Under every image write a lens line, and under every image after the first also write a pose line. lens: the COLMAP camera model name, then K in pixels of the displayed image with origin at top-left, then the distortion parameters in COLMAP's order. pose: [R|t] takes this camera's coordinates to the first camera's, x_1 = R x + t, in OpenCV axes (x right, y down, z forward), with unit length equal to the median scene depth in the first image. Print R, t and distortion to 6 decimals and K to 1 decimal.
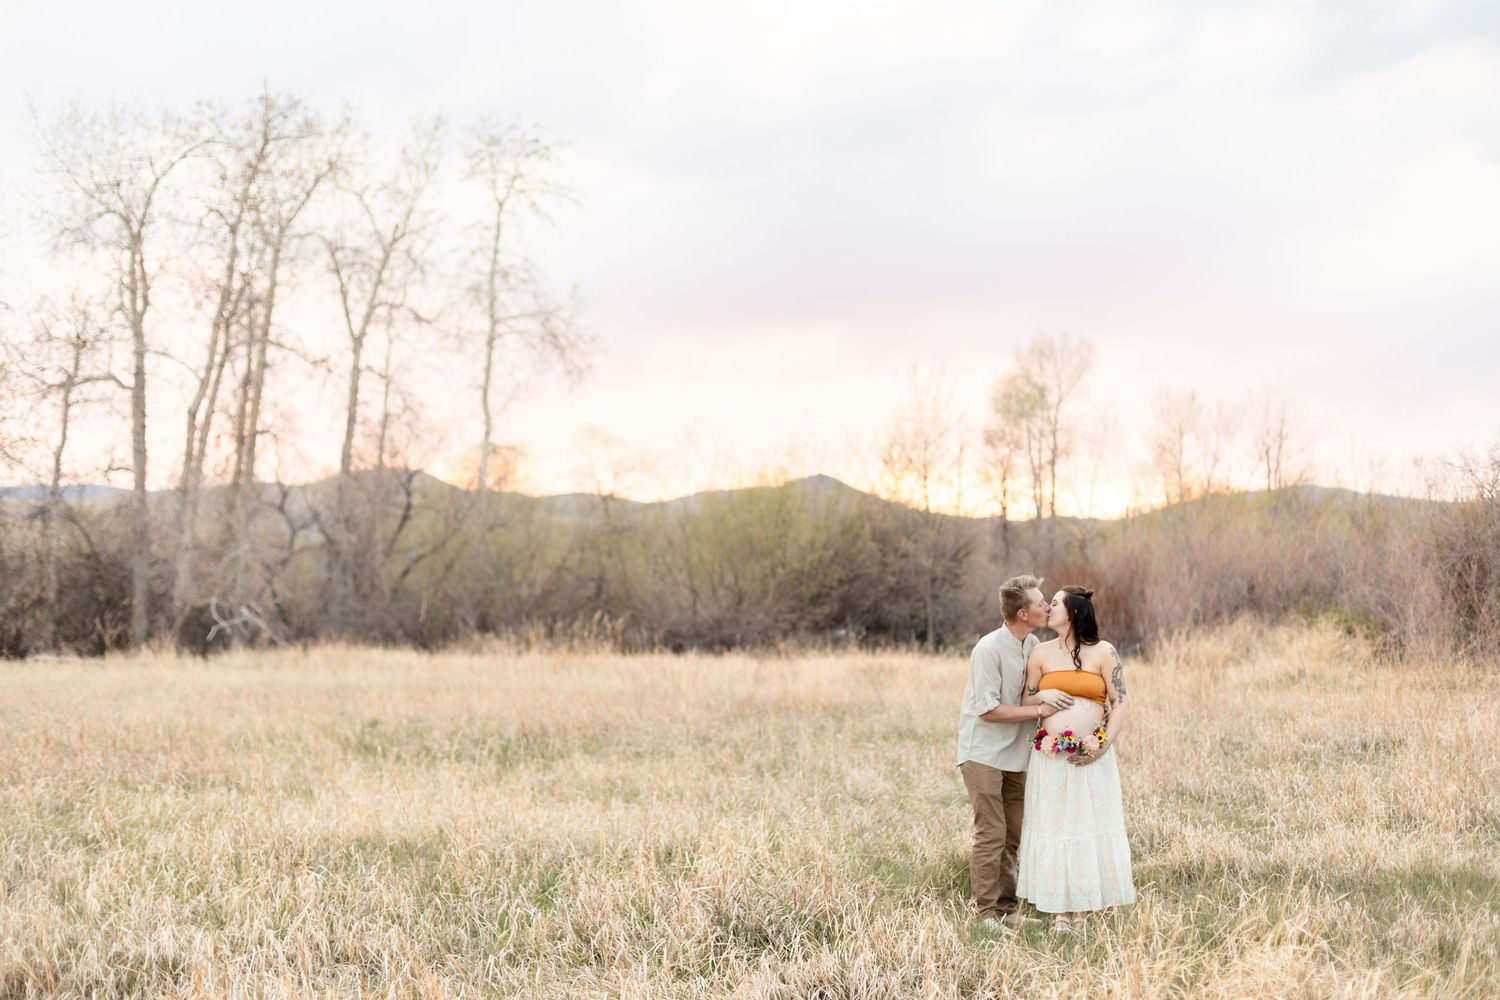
lens RADIAL K [[2166.5, 0, 750.0], [0, 2166.5, 500.0], [0, 0, 1]] dist [-0.011483, -0.048095]
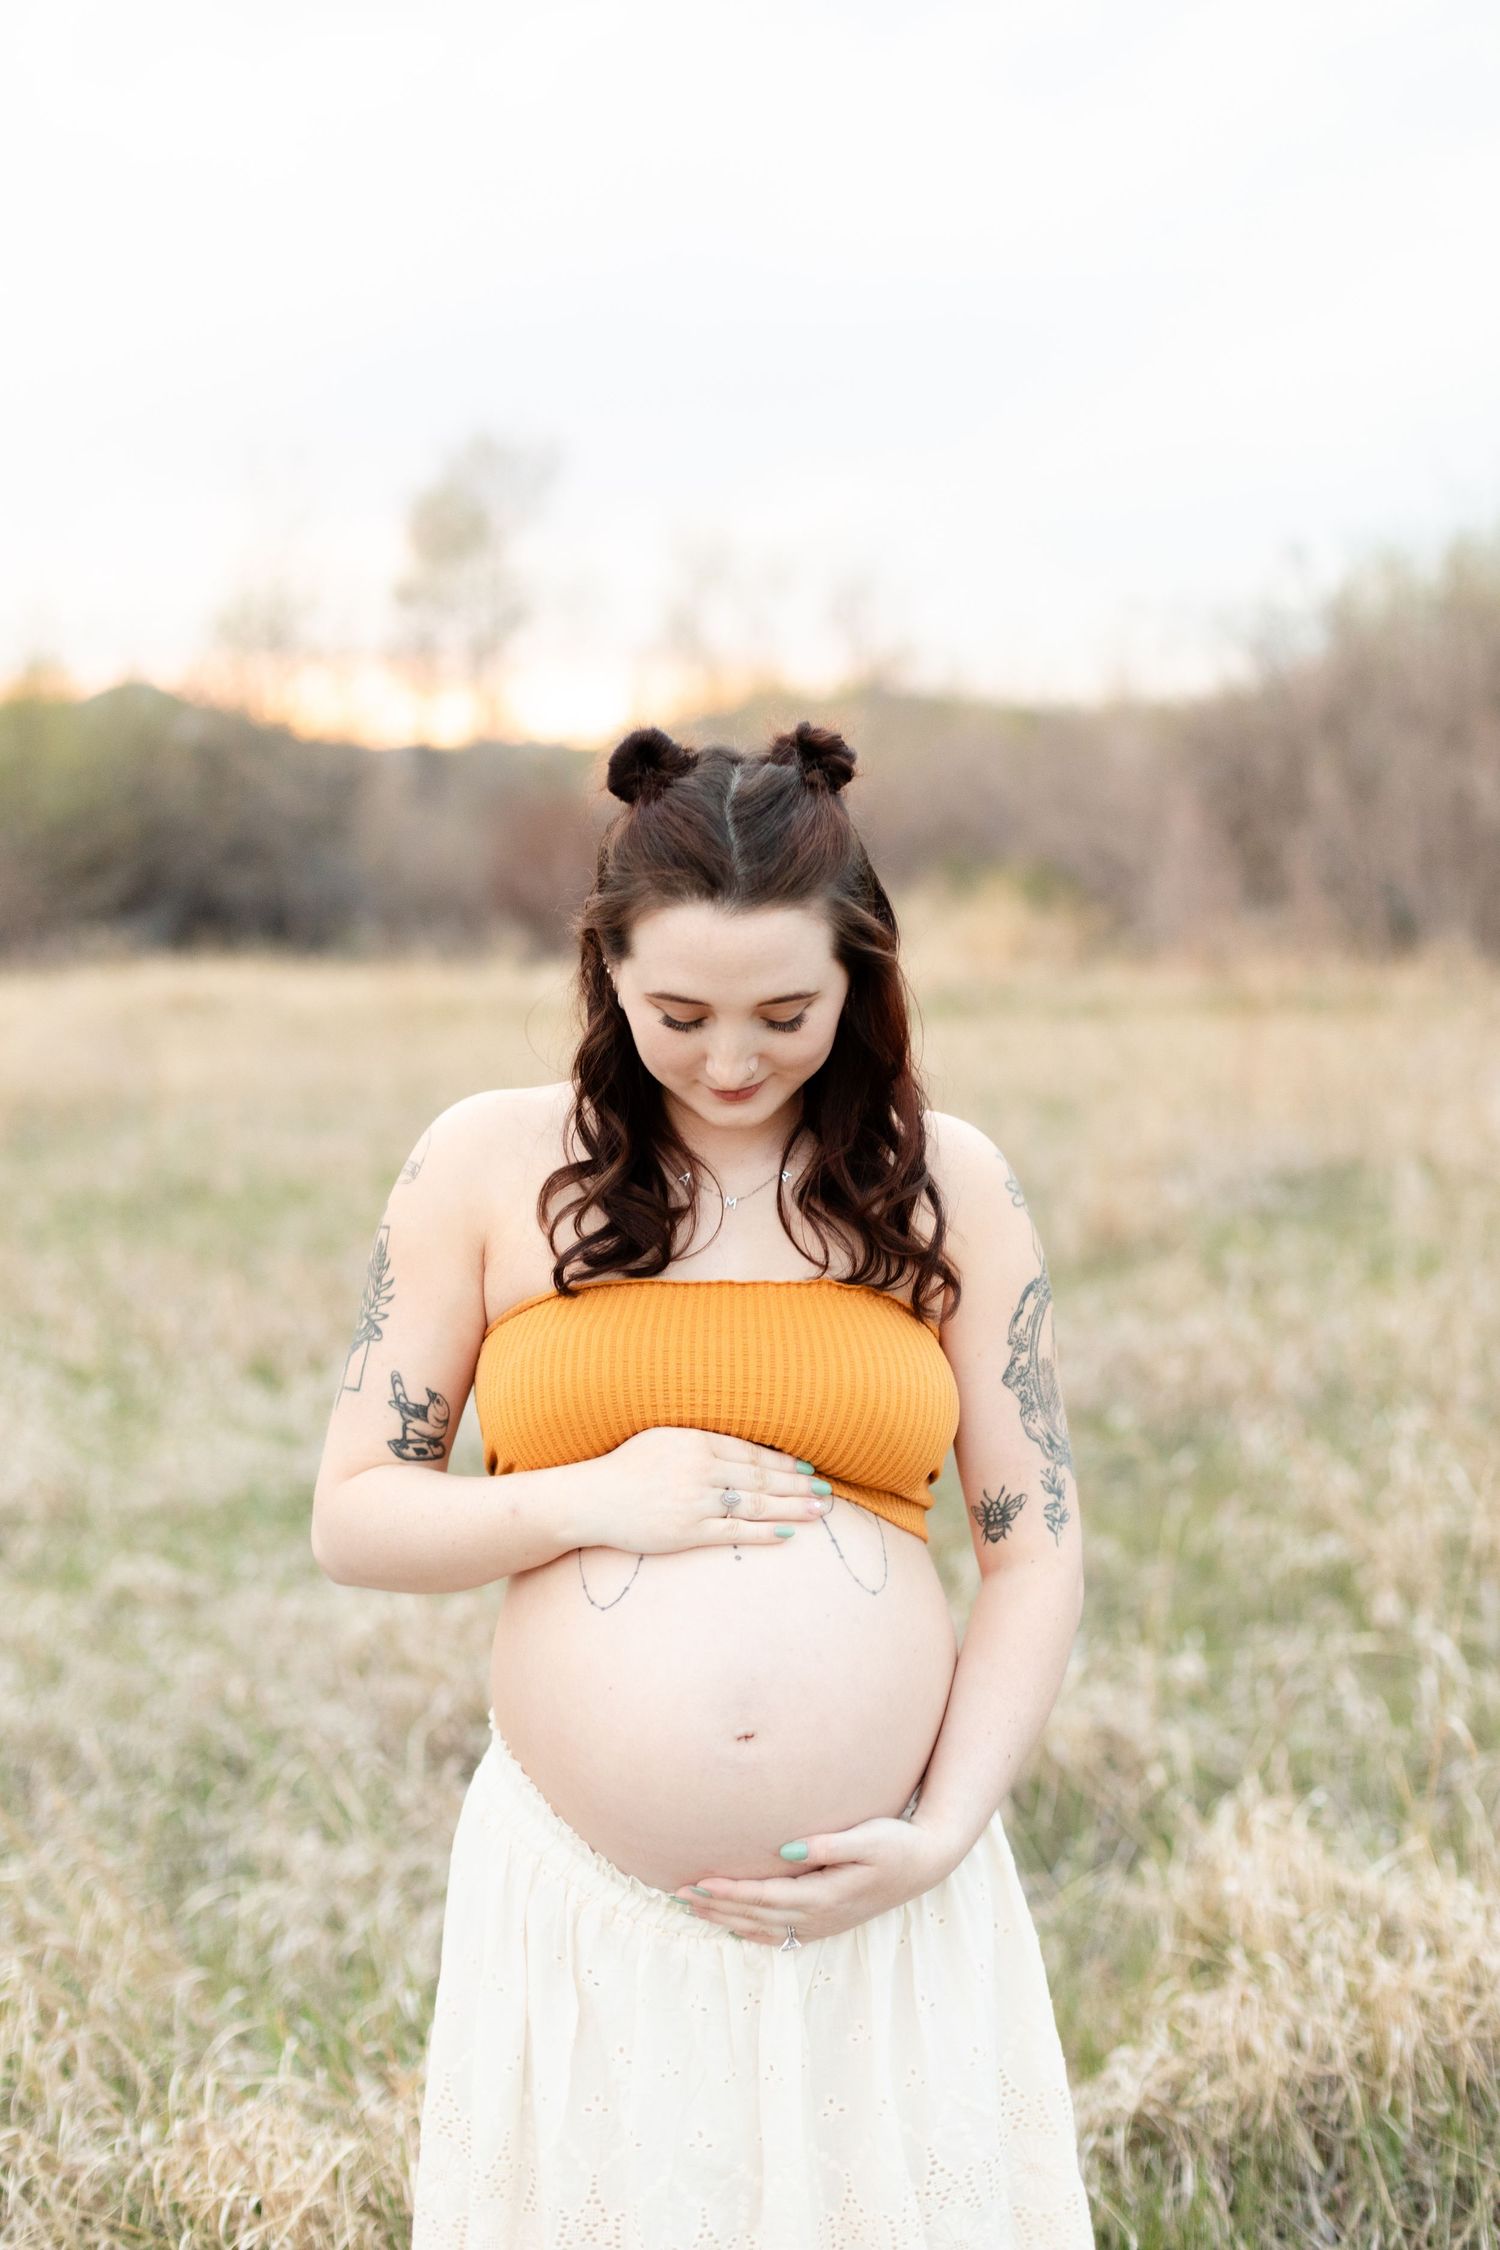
lens RADIAL K [[3148.0, 0, 750.0], [0, 3148.0, 1125.0], [0, 0, 1]] dist [-0.004329, 0.023743]
pose [[0.976376, -0.040672, 0.212218, 0.021874], [0.013243, 0.991543, 0.129103, 0.008929], [-0.215674, -0.123242, 0.968657, 0.175256]]
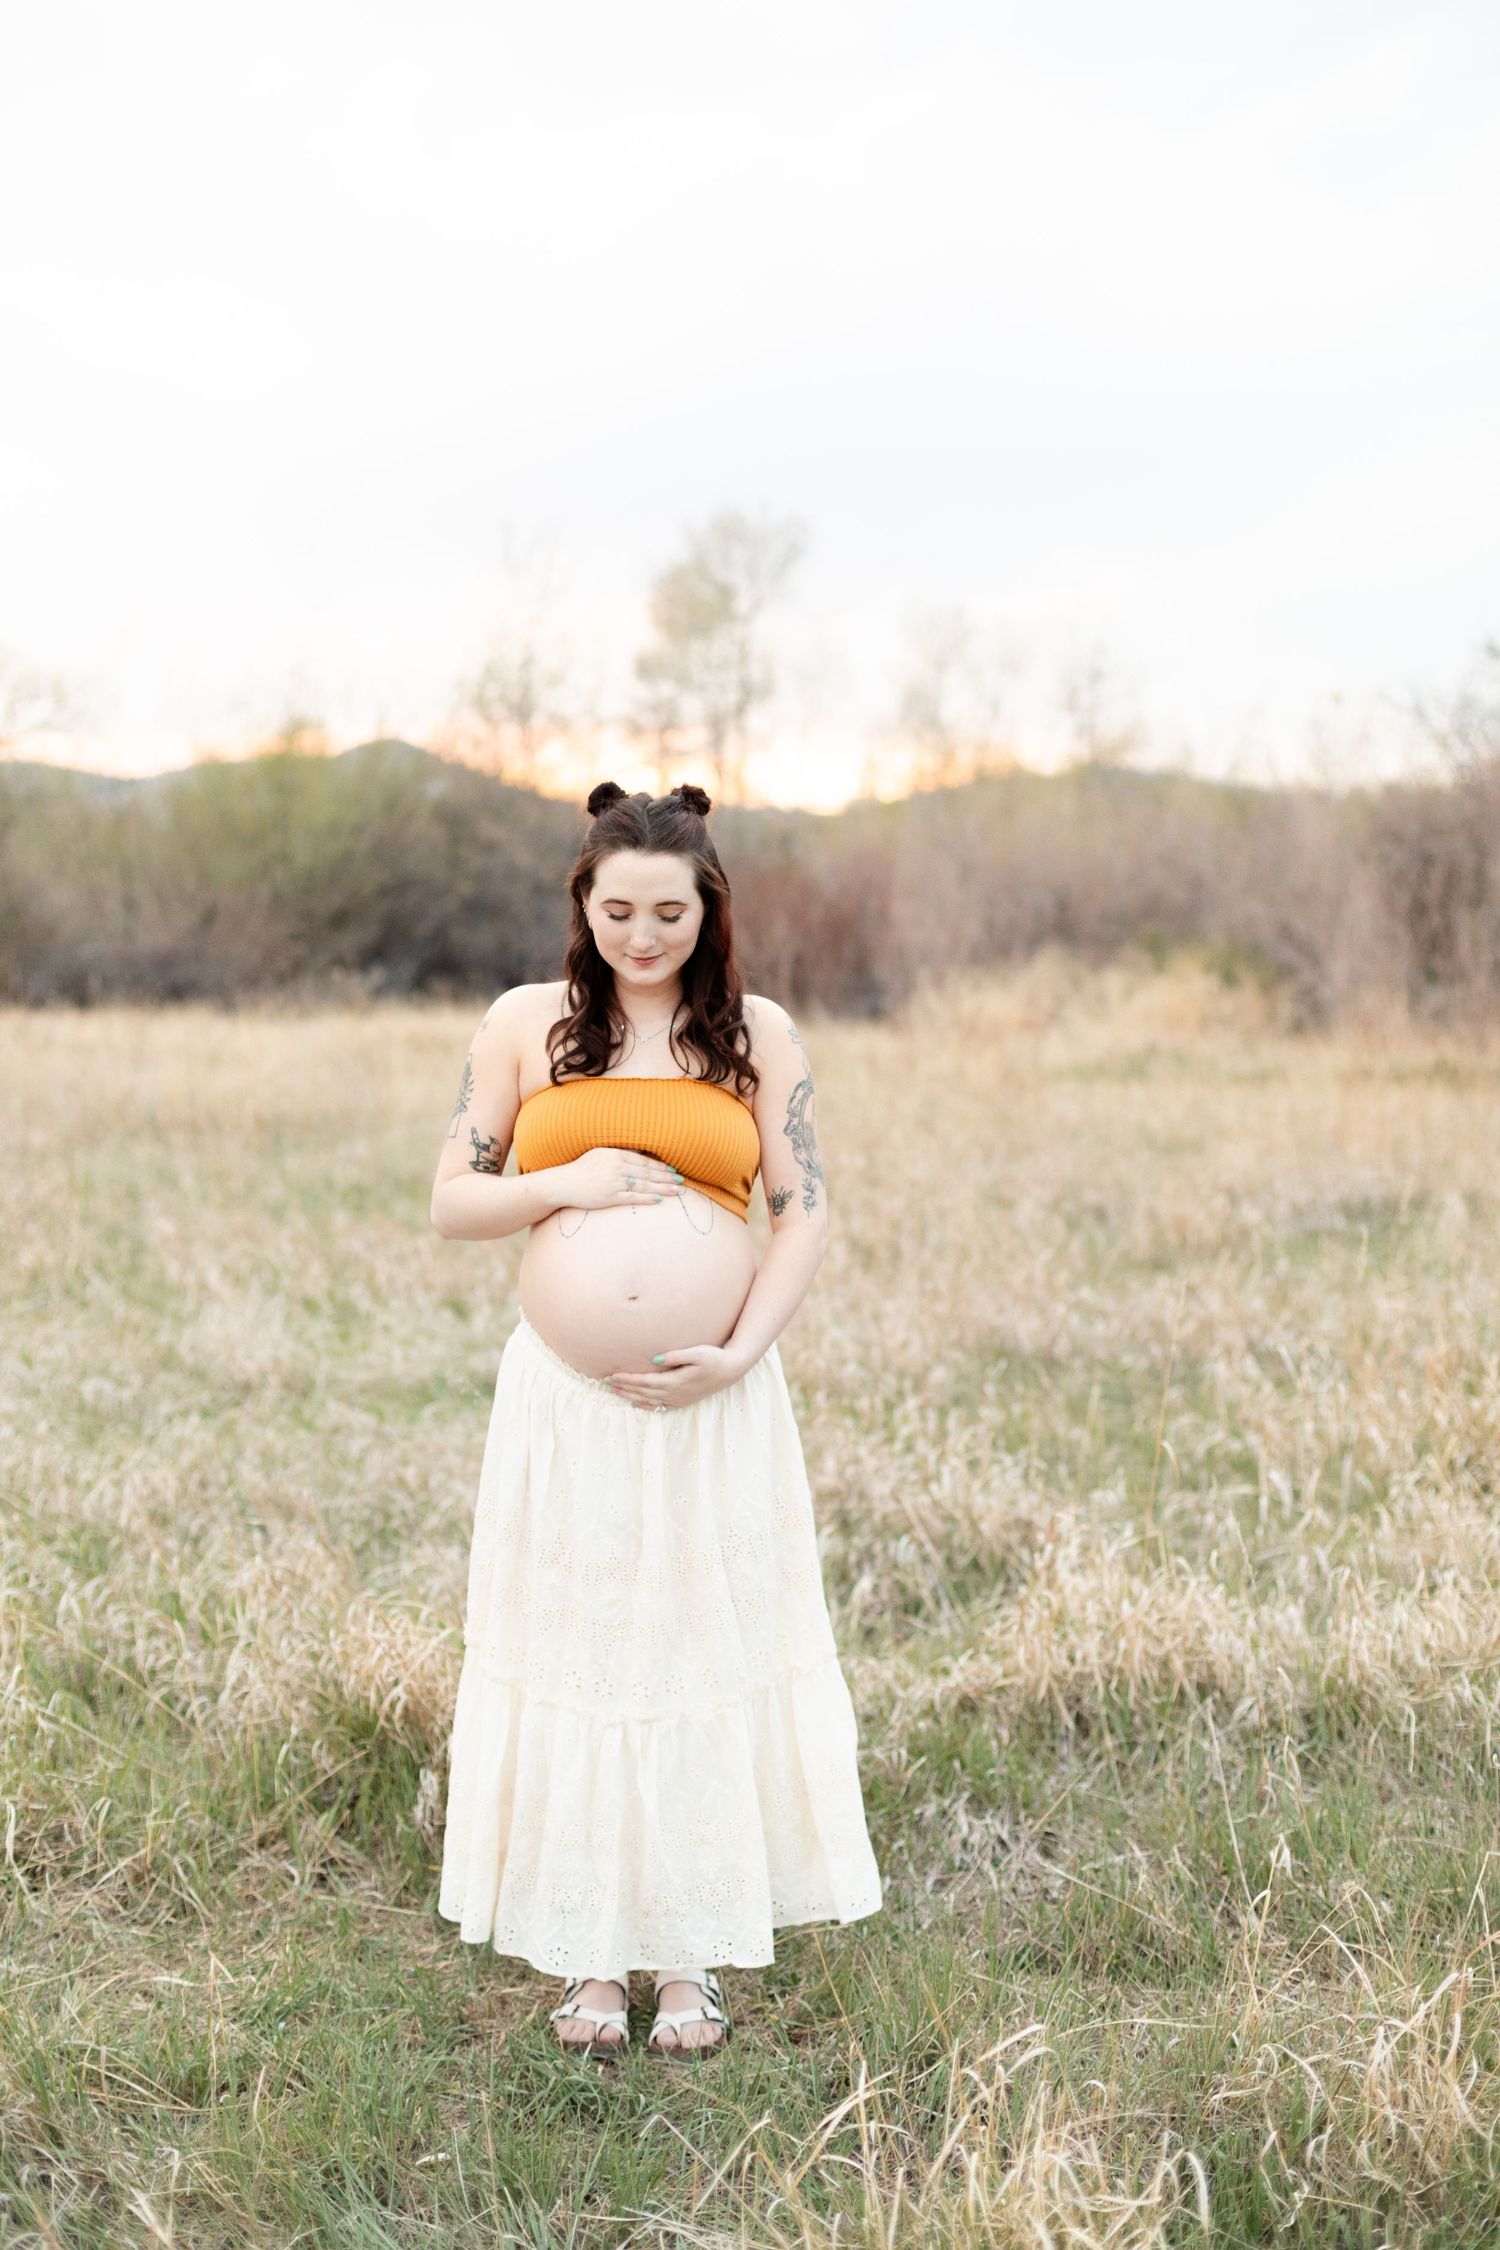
lens RADIAL K [[3148.0, 0, 750.0], [0, 3148.0, 1125.0], [0, 0, 1]] dist [-0.004329, 0.023743]
pose [[0.990142, -0.000351, 0.140064, 0.021673], [-0.014643, 0.994257, 0.106010, 0.008991], [-0.139296, -0.107016, 0.984451, 0.134524]]
